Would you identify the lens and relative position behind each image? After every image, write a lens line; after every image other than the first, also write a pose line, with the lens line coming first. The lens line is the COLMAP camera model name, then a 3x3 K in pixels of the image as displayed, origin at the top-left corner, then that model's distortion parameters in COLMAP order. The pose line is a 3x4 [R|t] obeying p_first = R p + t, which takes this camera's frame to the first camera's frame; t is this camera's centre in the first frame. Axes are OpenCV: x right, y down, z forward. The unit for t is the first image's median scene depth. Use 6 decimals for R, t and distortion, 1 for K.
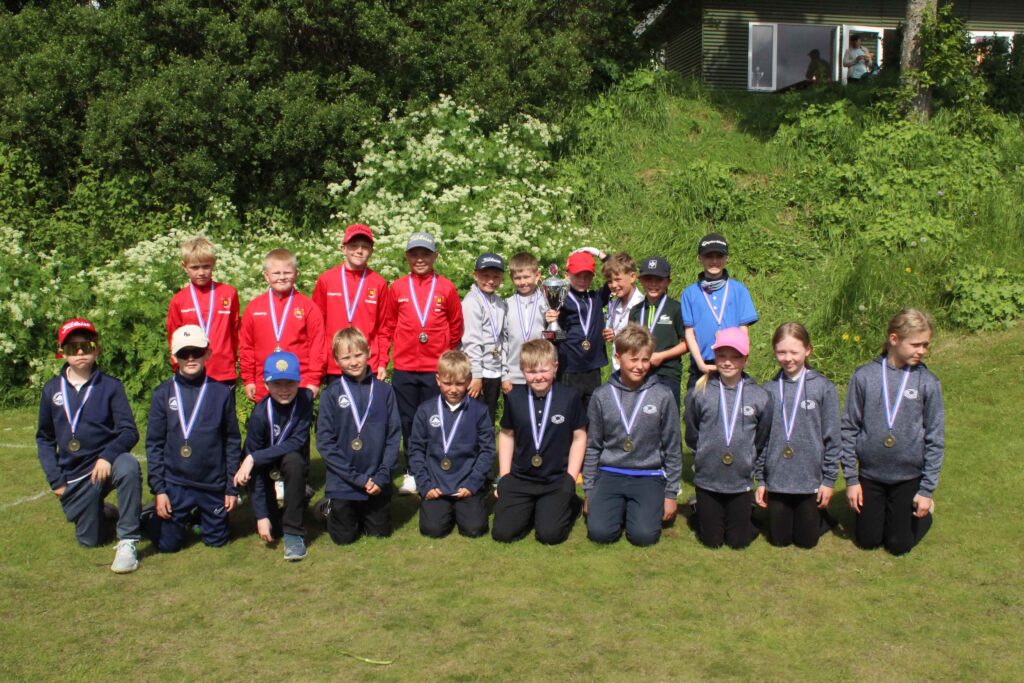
lens RADIAL K [[1095.1, 0, 512.0], [0, 1095.1, 341.5], [0, 0, 1]] dist [-0.098570, 0.005928]
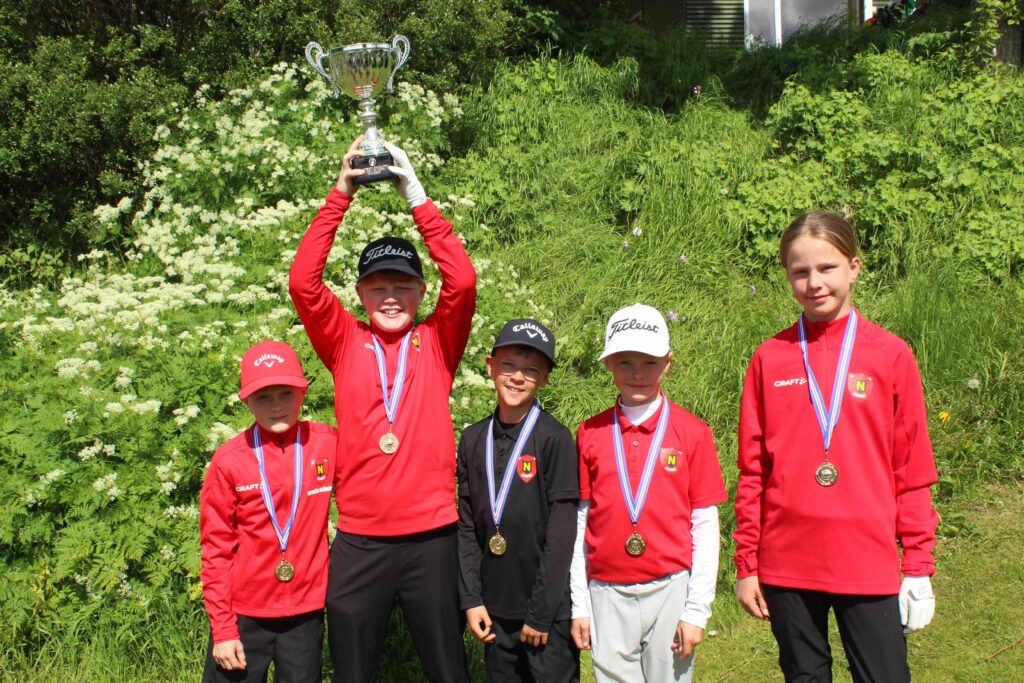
lens RADIAL K [[1184.2, 0, 512.0], [0, 1184.2, 341.5], [0, 0, 1]] dist [-0.123936, 0.185074]
pose [[0.999011, -0.042113, 0.014297, 0.057971], [0.042476, 0.998758, -0.026059, -0.036427], [-0.013182, 0.026641, 0.999558, 0.308684]]
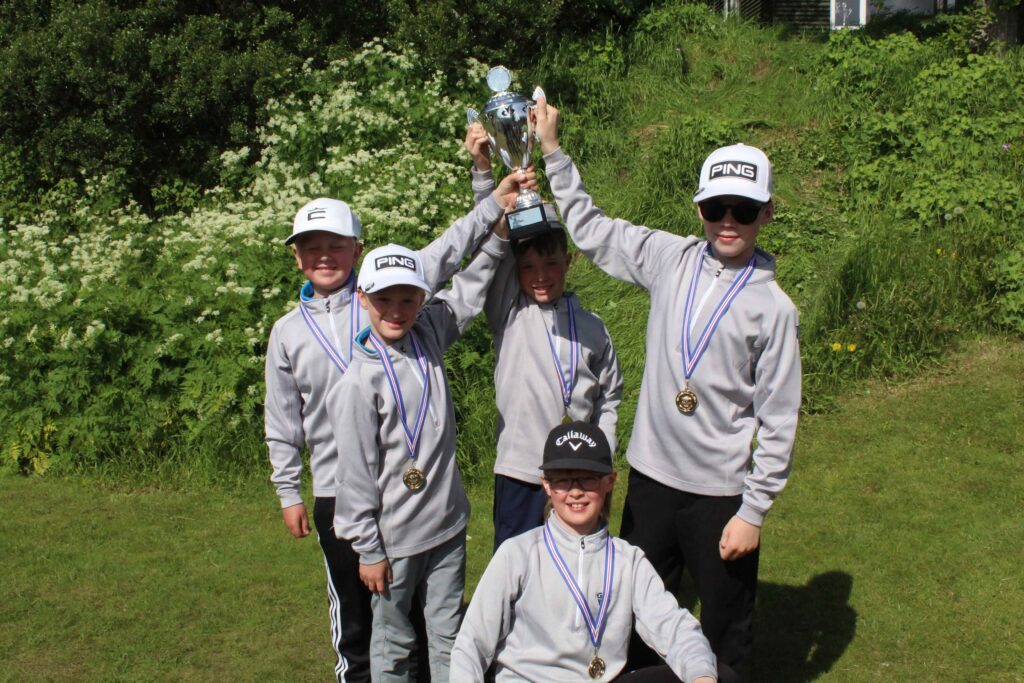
lens RADIAL K [[1184.2, 0, 512.0], [0, 1184.2, 341.5], [0, 0, 1]] dist [-0.123936, 0.185074]
pose [[0.993637, -0.000704, -0.112626, 0.138822], [0.002478, 0.999875, 0.015608, -0.015057], [0.112601, -0.015787, 0.993515, 0.145951]]
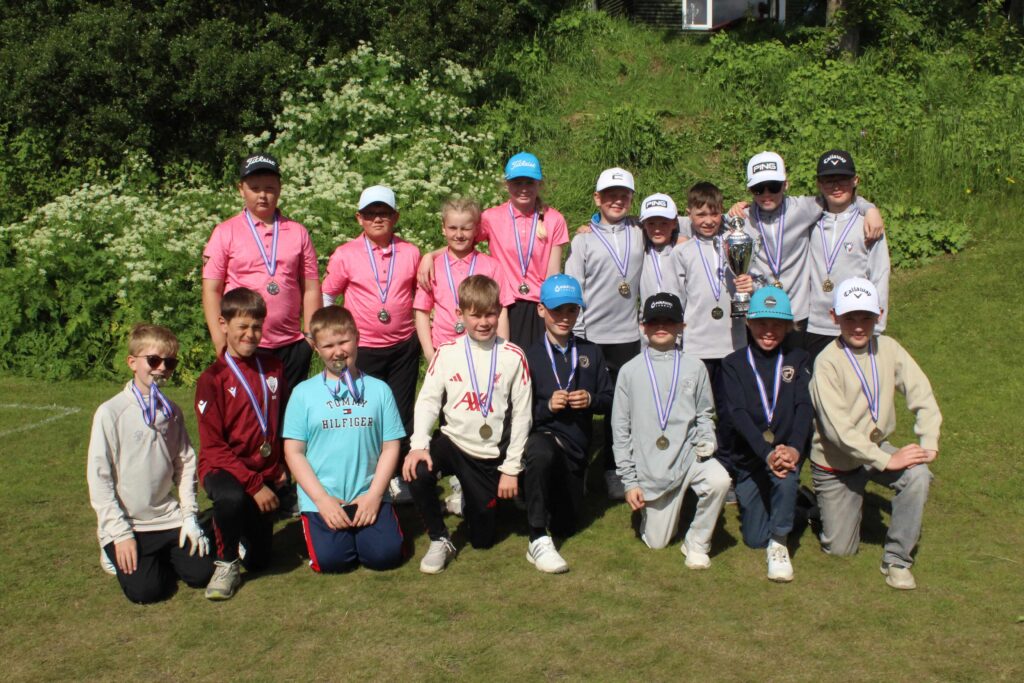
lens RADIAL K [[1184.2, 0, 512.0], [0, 1184.2, 341.5], [0, 0, 1]] dist [-0.123936, 0.185074]
pose [[0.998381, -0.024745, 0.051219, 0.010151], [0.022847, 0.999043, 0.037305, 0.007371], [-0.052093, -0.036074, 0.997990, -0.072187]]
